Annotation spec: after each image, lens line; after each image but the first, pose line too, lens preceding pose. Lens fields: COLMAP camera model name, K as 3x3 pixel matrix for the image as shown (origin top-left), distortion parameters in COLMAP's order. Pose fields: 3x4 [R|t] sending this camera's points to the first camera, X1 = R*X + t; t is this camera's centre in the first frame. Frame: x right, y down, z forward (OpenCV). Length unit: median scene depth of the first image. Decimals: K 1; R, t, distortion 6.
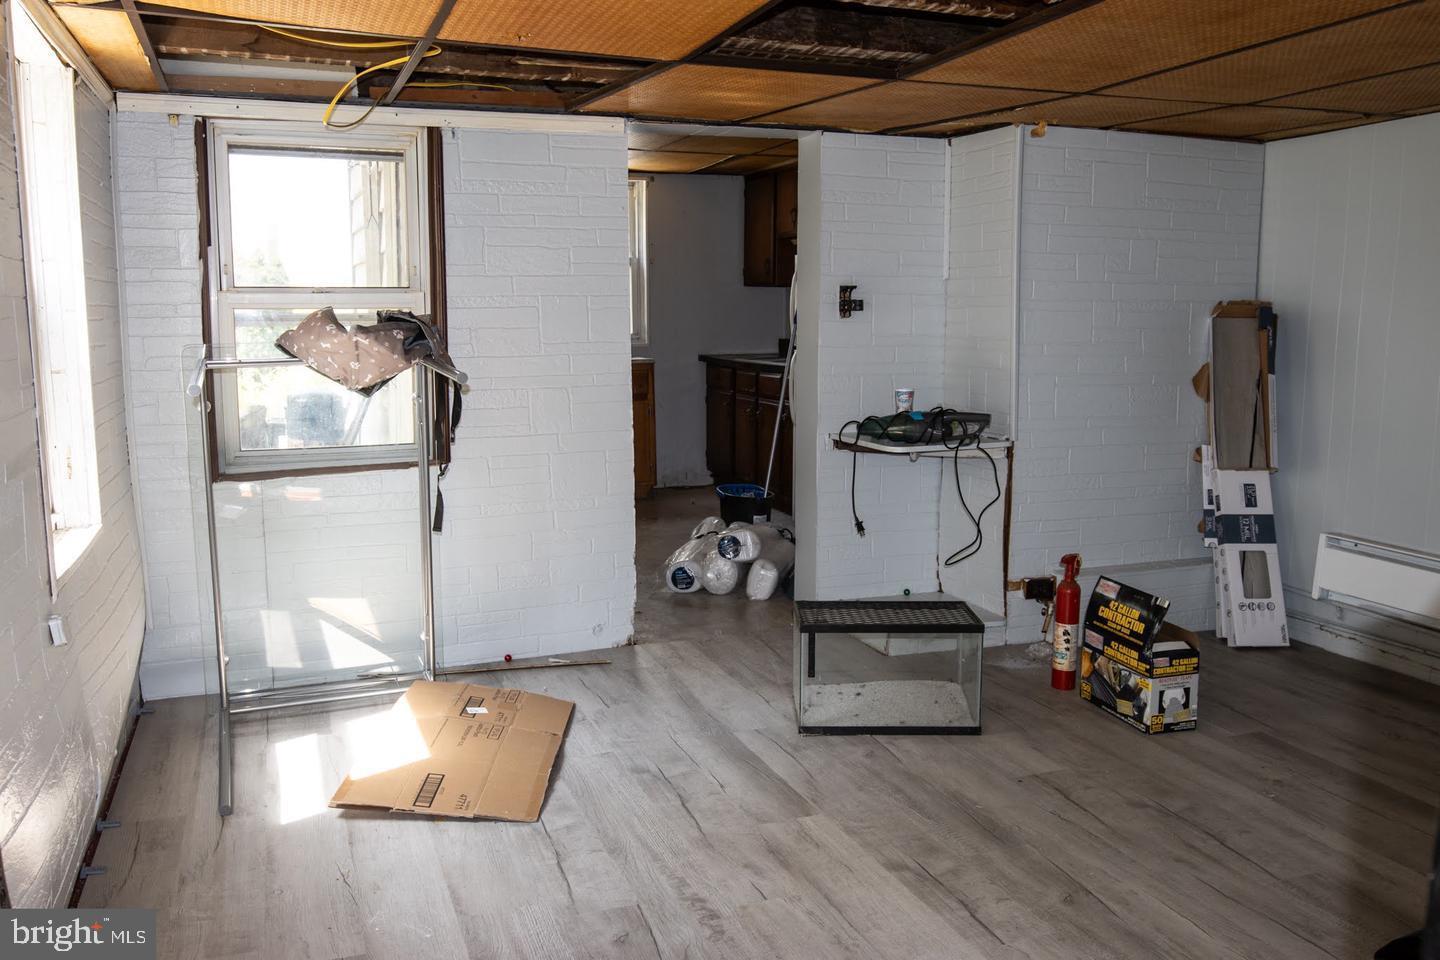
lens RADIAL K [[1108.8, 0, 715.1], [0, 1108.8, 480.4], [0, 0, 1]] dist [-0.034295, -0.006766]
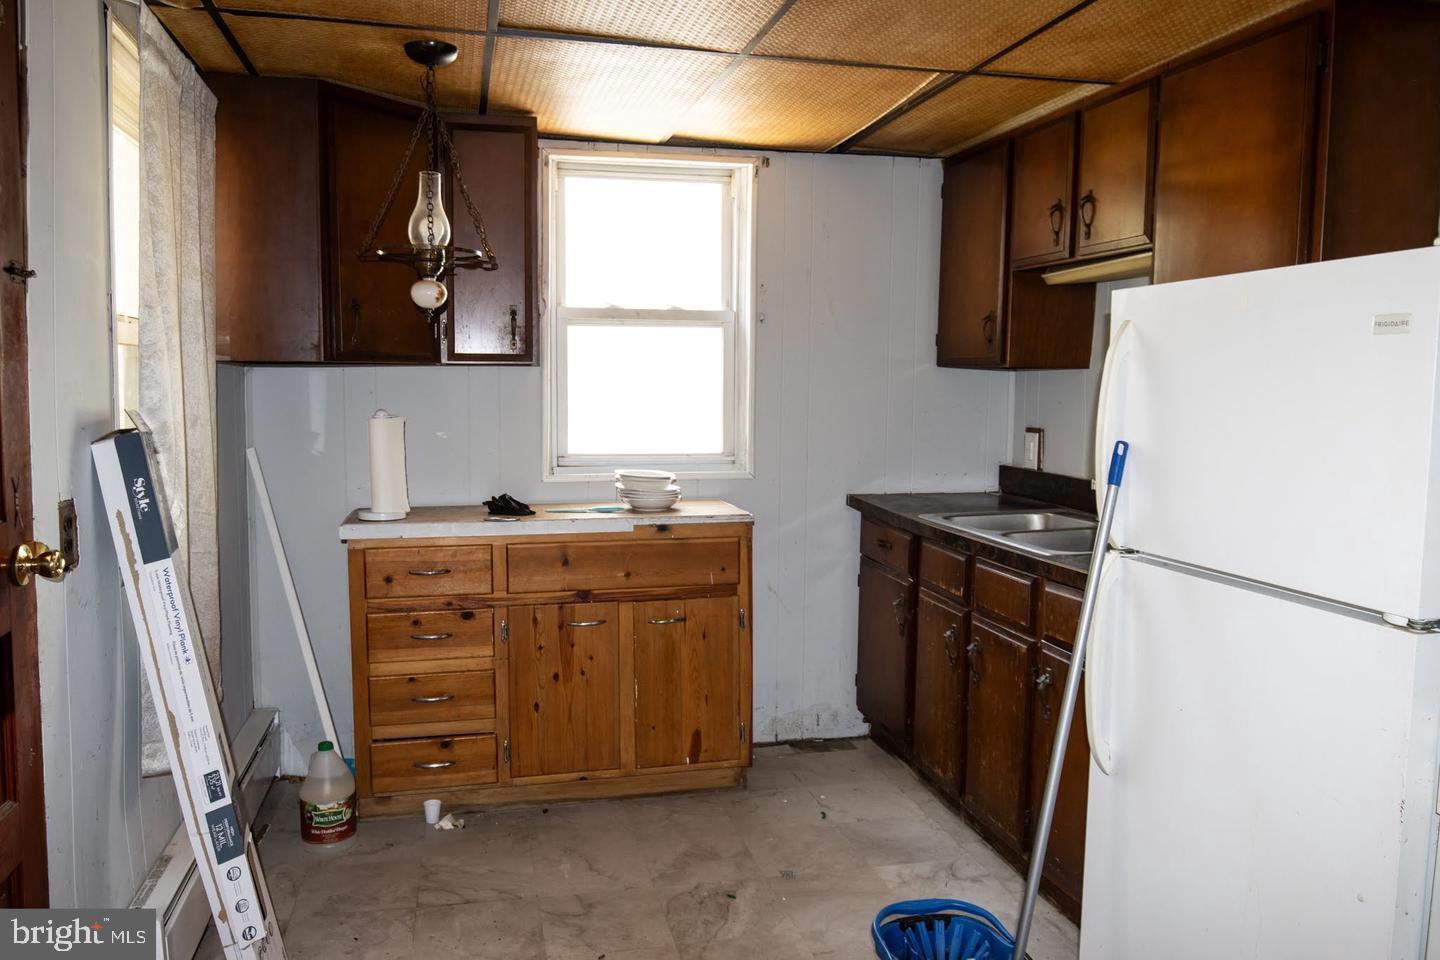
lens RADIAL K [[1108.8, 0, 720.1], [0, 1108.8, 475.7], [0, 0, 1]] dist [-0.034295, -0.006766]
pose [[0.990106, 0.026219, -0.137849, -0.002151], [-0.034069, 0.997910, -0.054902, -0.092949], [0.136122, 0.059056, 0.988930, 0.477638]]
